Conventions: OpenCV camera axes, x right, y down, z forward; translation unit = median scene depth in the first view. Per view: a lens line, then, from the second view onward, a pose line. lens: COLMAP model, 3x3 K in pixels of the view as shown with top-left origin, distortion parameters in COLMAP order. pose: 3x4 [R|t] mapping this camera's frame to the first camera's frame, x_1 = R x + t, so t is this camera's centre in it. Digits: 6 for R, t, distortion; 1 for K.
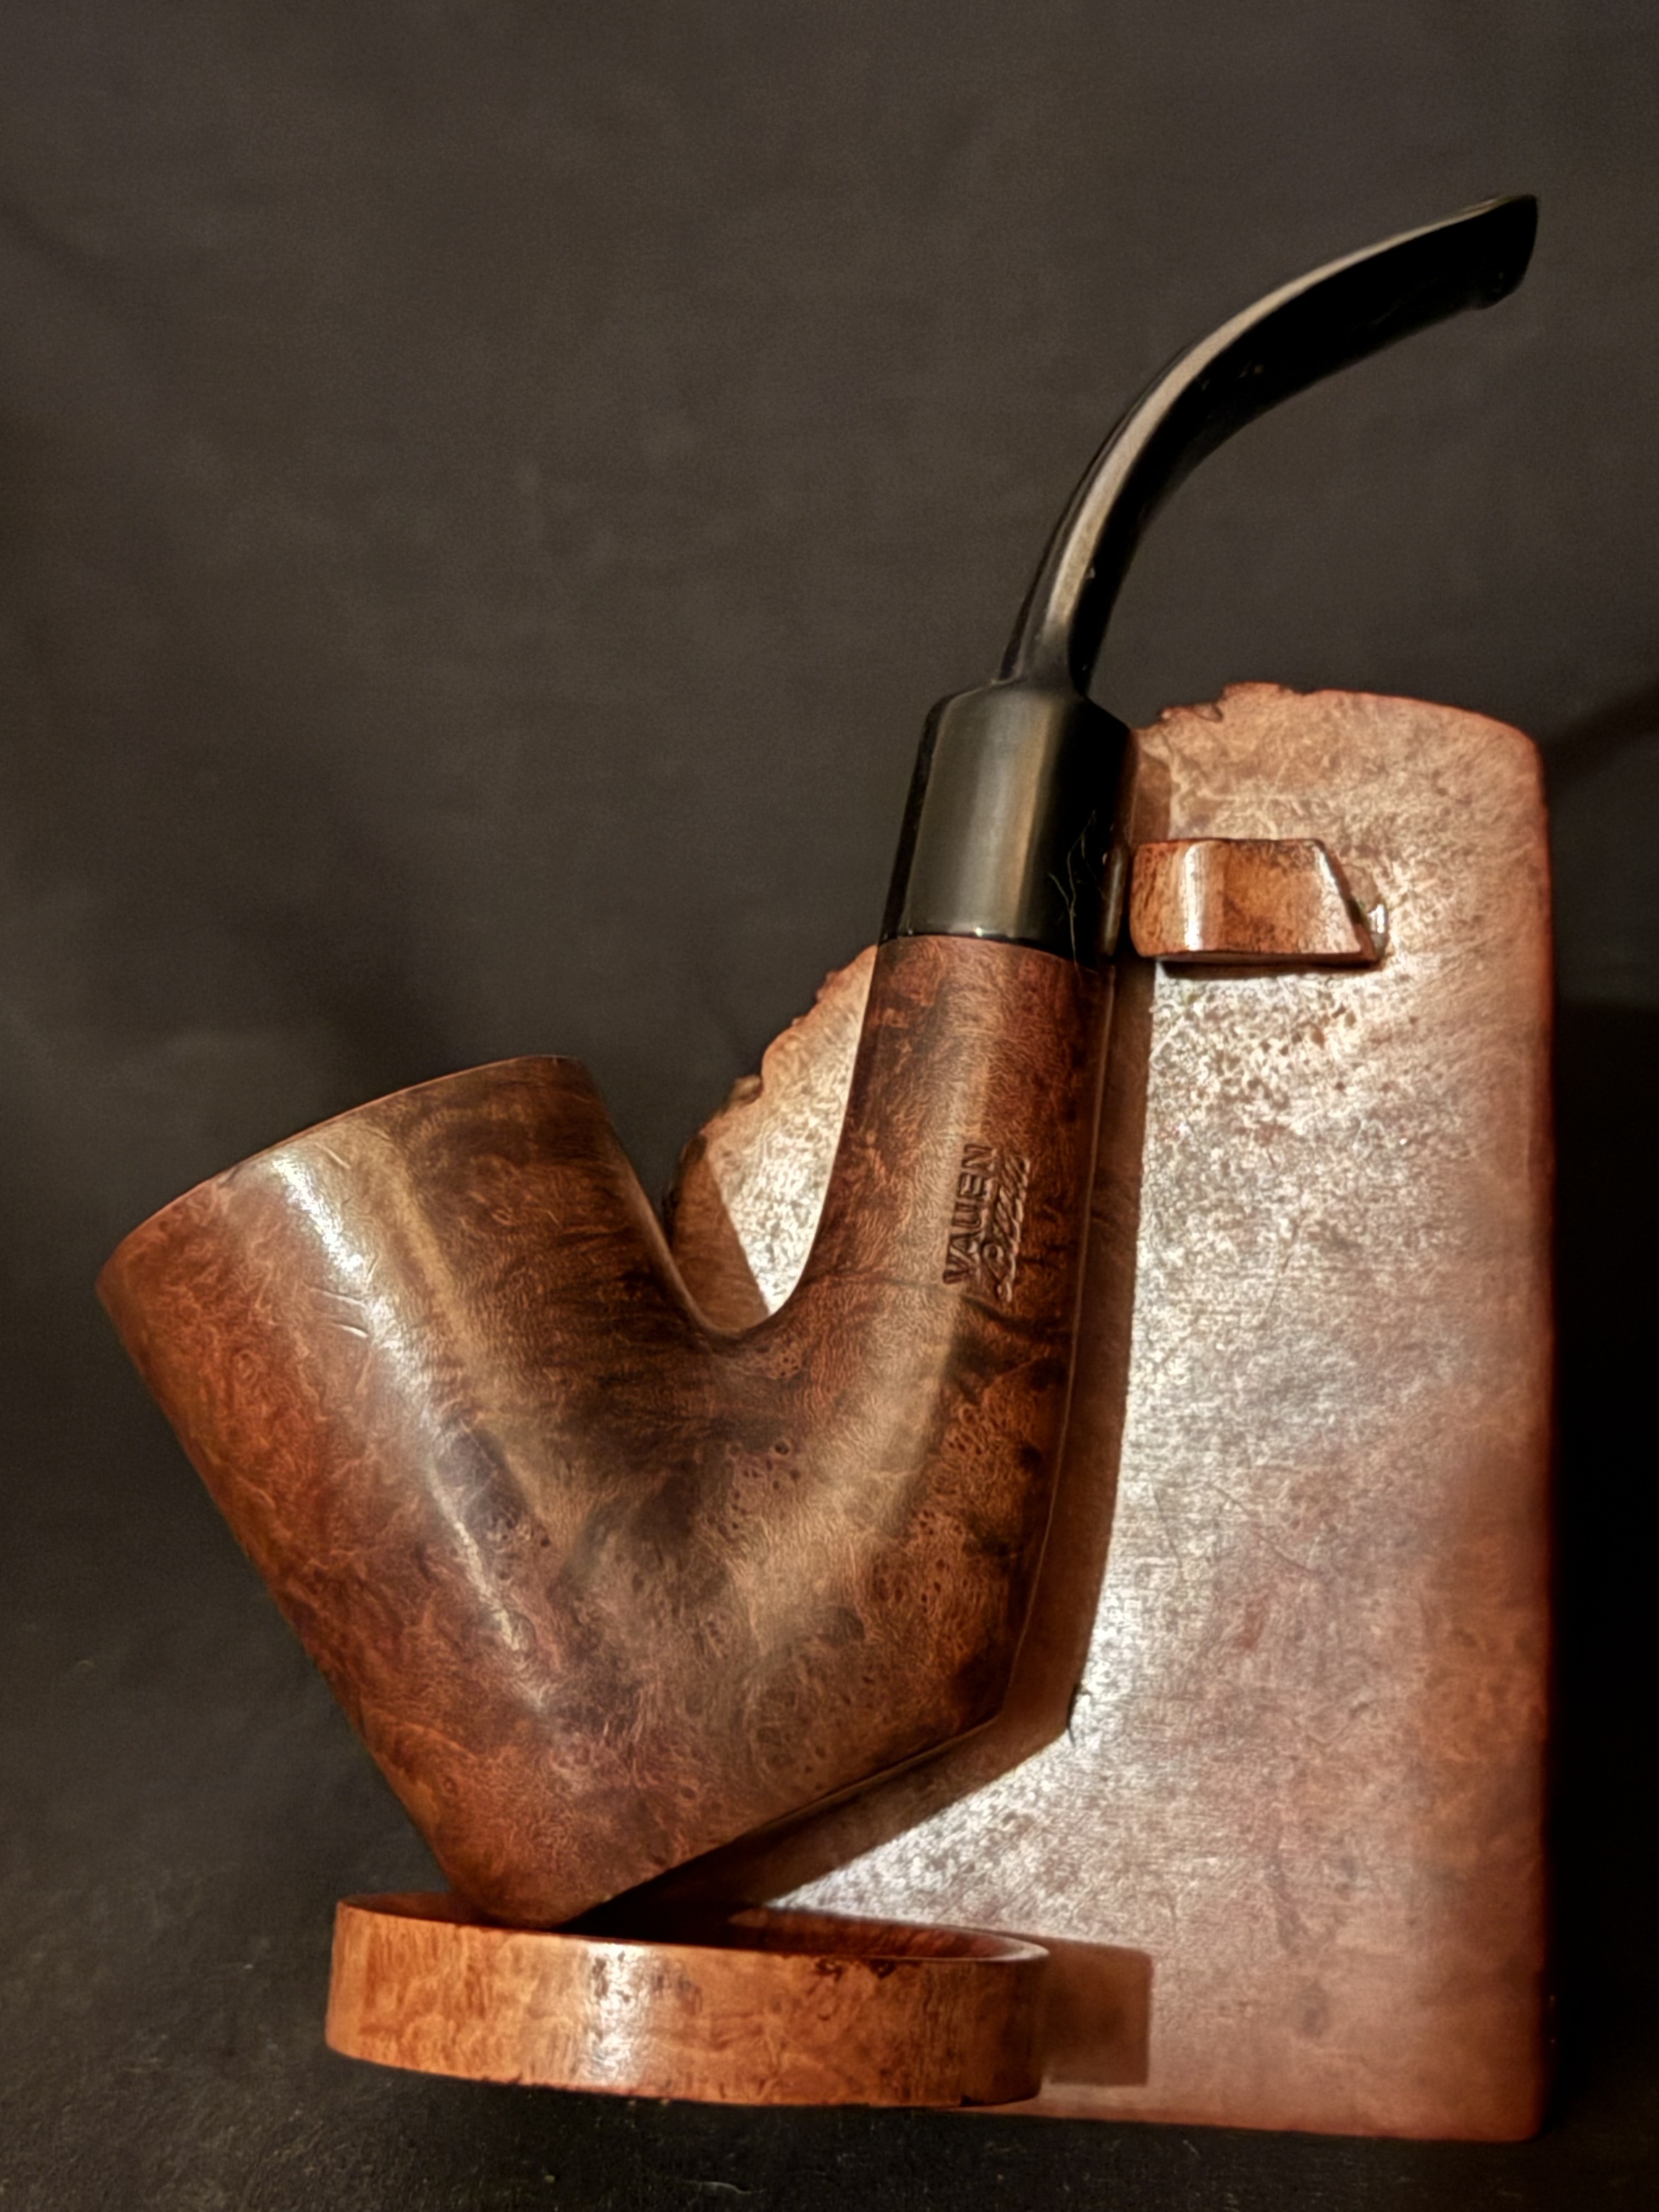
lens RADIAL K [[3693.1, 0, 830.1], [0, 3693.1, 1100.0], [0, 0, 1]] dist [0.105889, 0.000000]
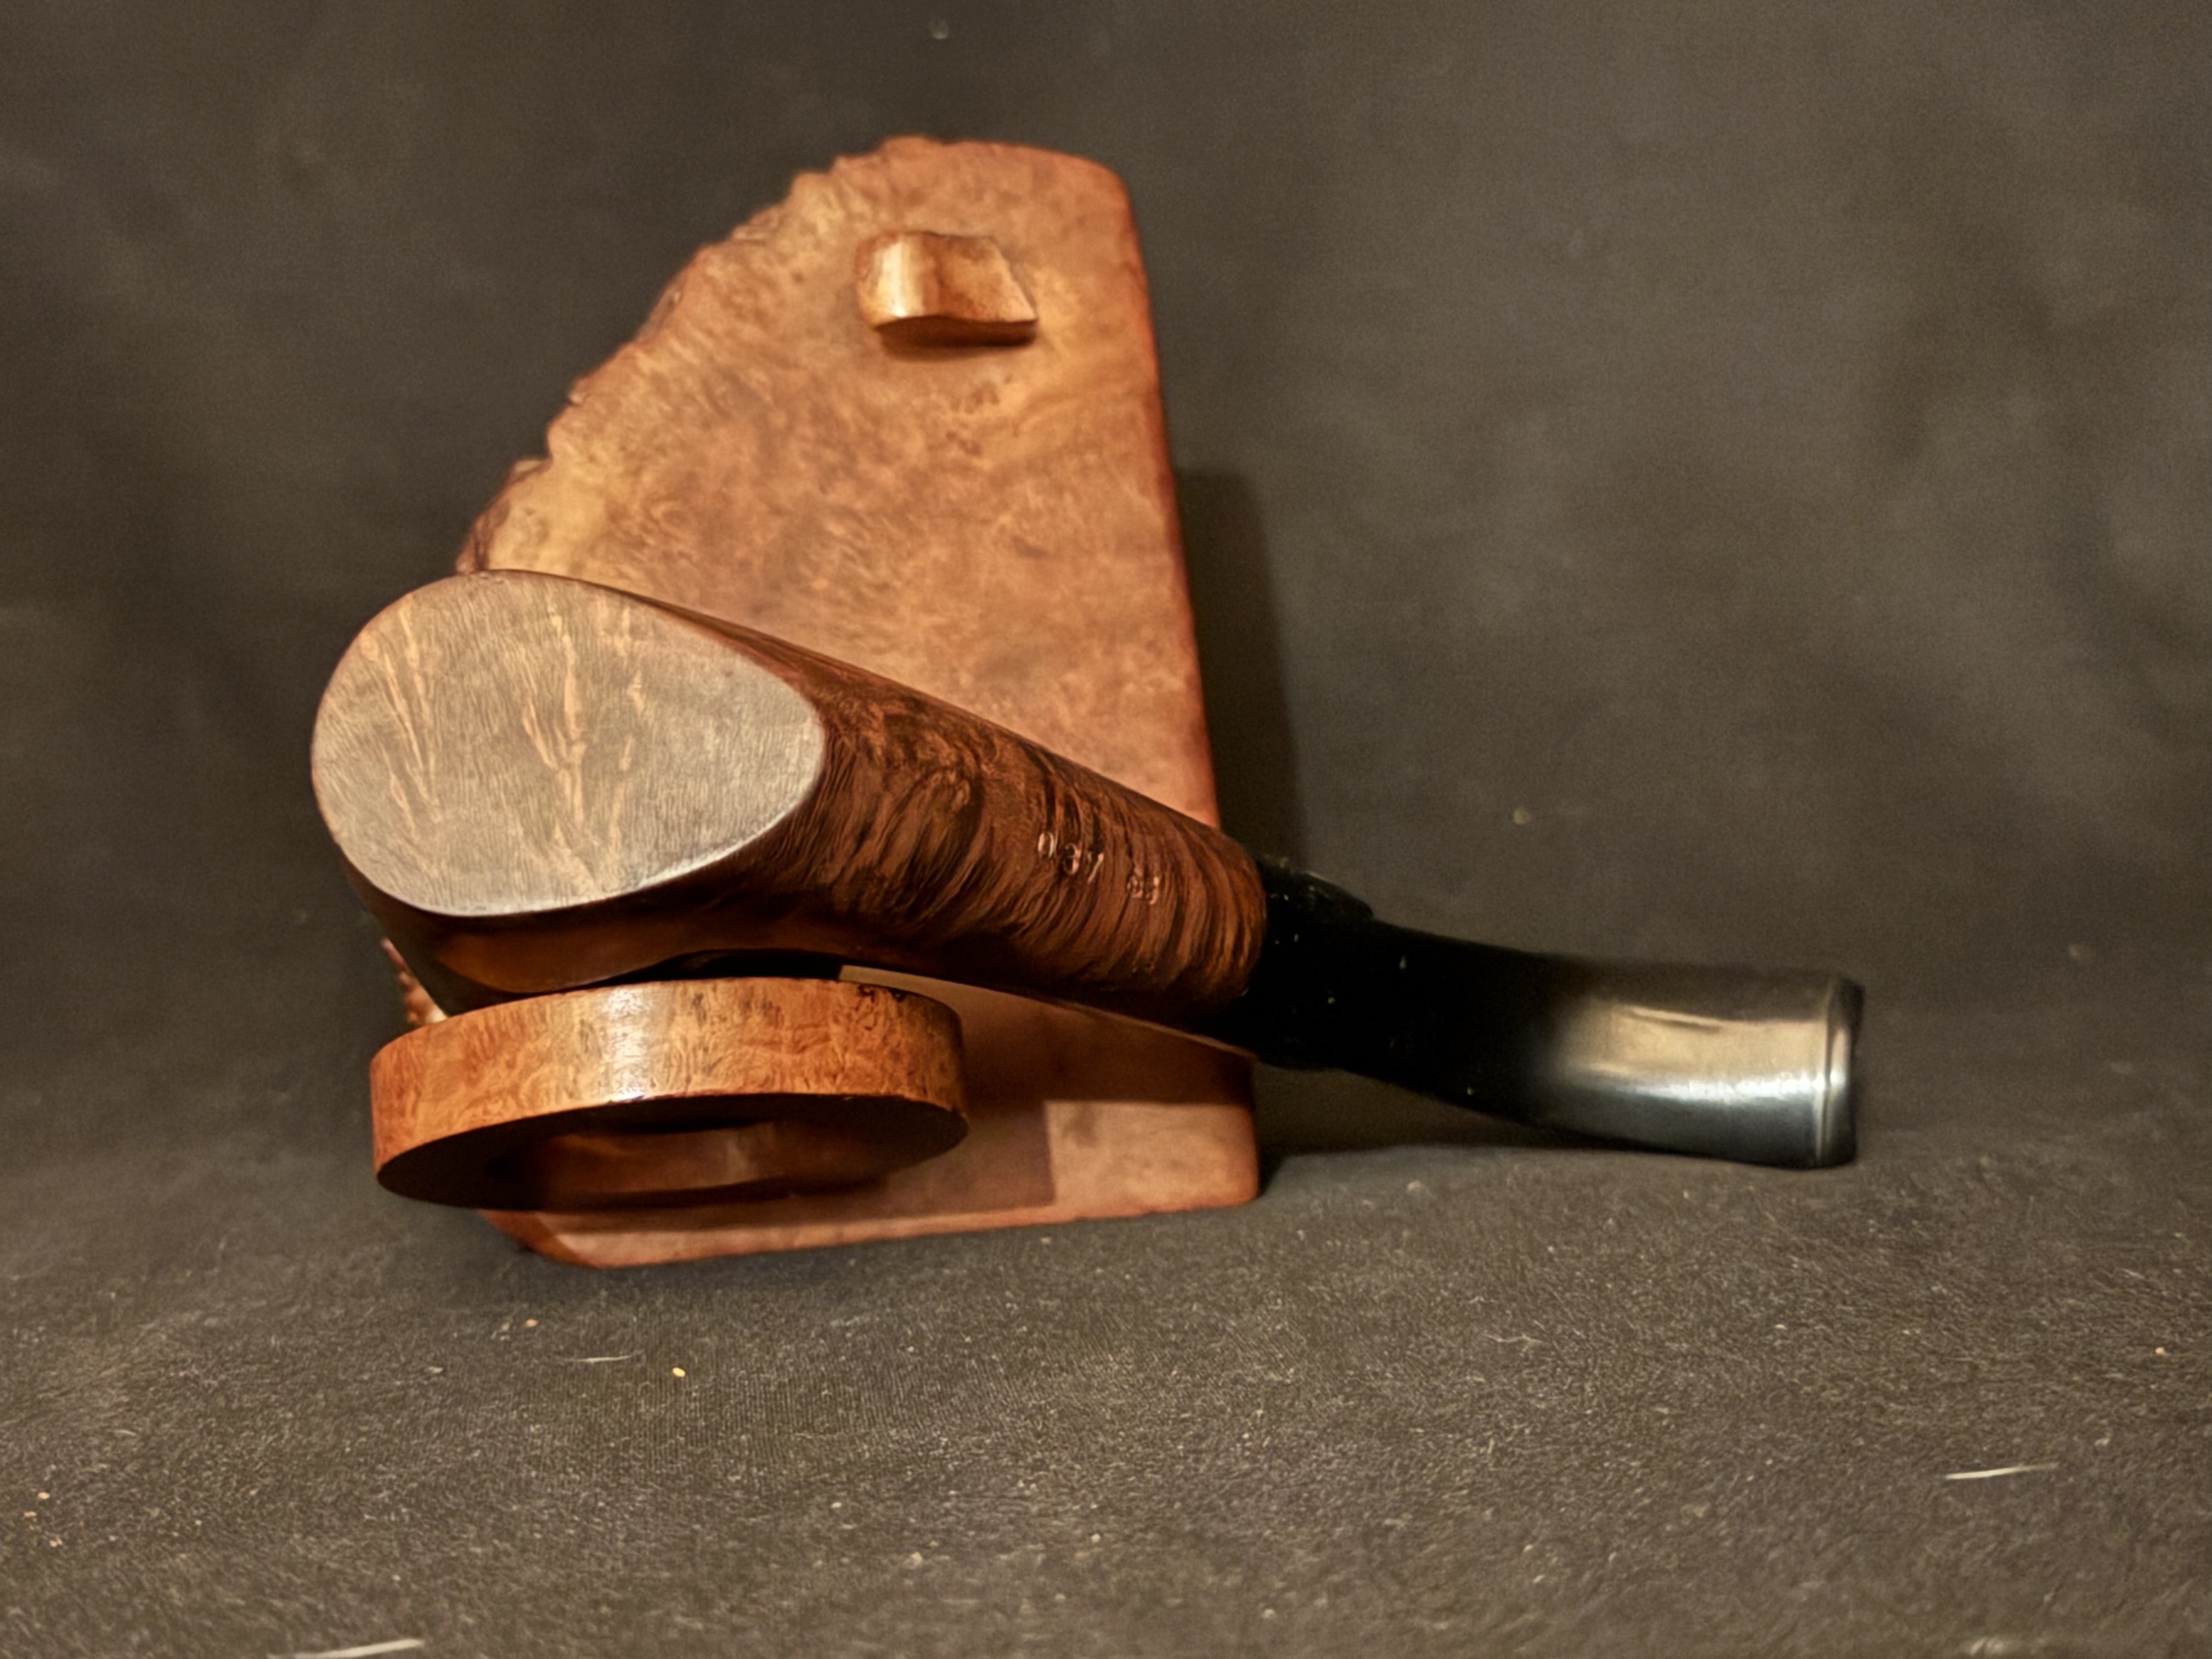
lens RADIAL K [[3581.5, 0, 1205.3], [0, 3581.5, 860.5], [0, 0, 1]] dist [0.087265, 0.000000]
pose [[0.889206, -0.054686, 0.454227, -0.383048], [0.105251, 0.990653, -0.086774, 0.261098], [-0.445236, 0.124968, 0.886650, -0.122550]]
